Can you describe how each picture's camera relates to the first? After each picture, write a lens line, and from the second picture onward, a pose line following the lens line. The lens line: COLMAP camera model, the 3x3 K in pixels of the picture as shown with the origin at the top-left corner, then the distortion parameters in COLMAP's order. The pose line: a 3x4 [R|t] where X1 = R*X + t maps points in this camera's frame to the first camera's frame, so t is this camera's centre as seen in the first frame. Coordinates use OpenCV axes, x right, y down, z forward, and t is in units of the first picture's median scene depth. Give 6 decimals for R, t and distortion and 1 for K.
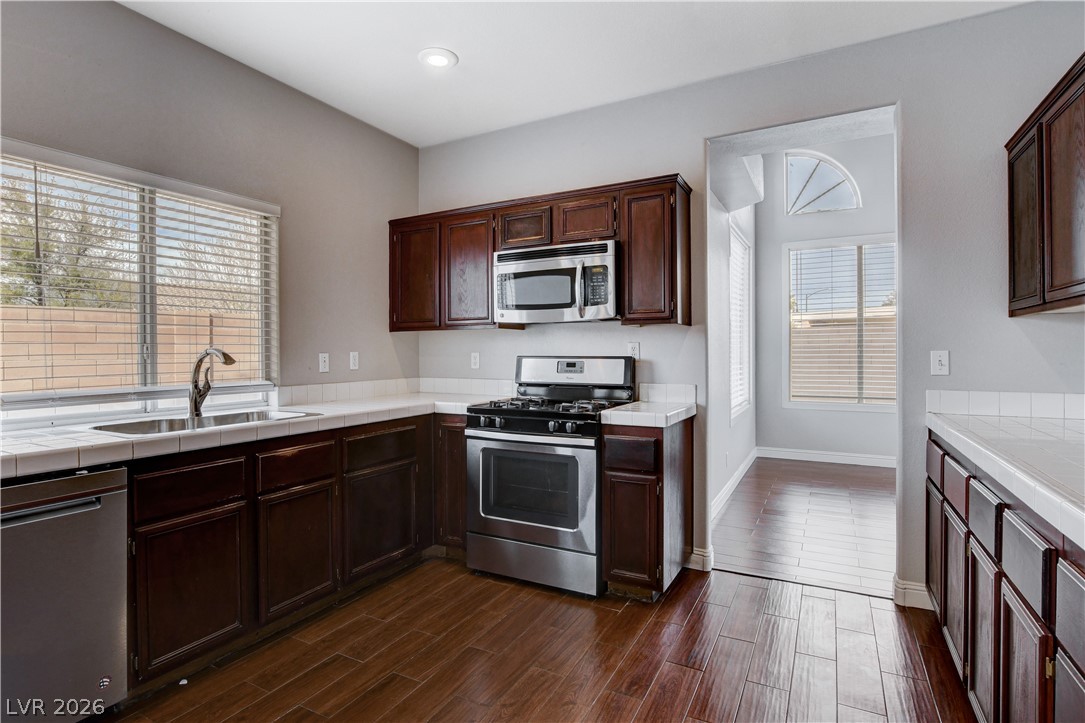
lens RADIAL K [[532.6, 0, 541.9], [0, 532.6, 357.3], [0, 0, 1]] dist [-0.026236, -0.000468]
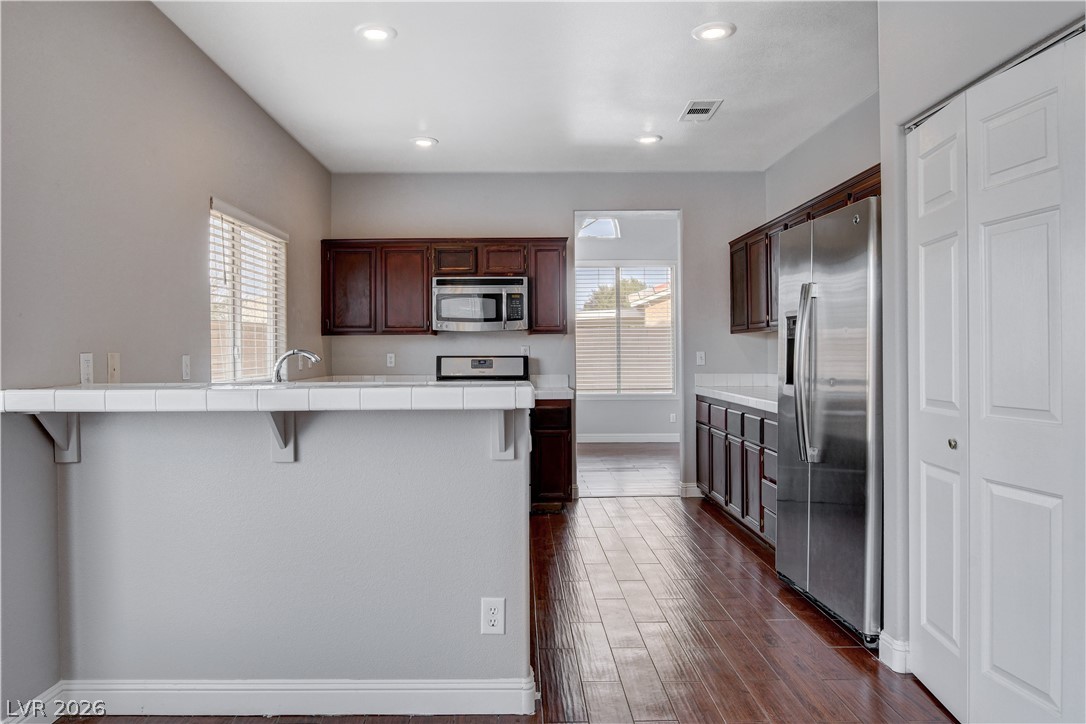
lens RADIAL K [[700.8, 0, 538.8], [0, 700.8, 356.2], [0, 0, 1]] dist [-0.051203, 0.000506]
pose [[0.862206, -0.003707, 0.506545, -0.801751], [0.006724, 0.999969, -0.004128, 0.008200], [-0.506514, 0.006965, 0.862204, -0.674740]]
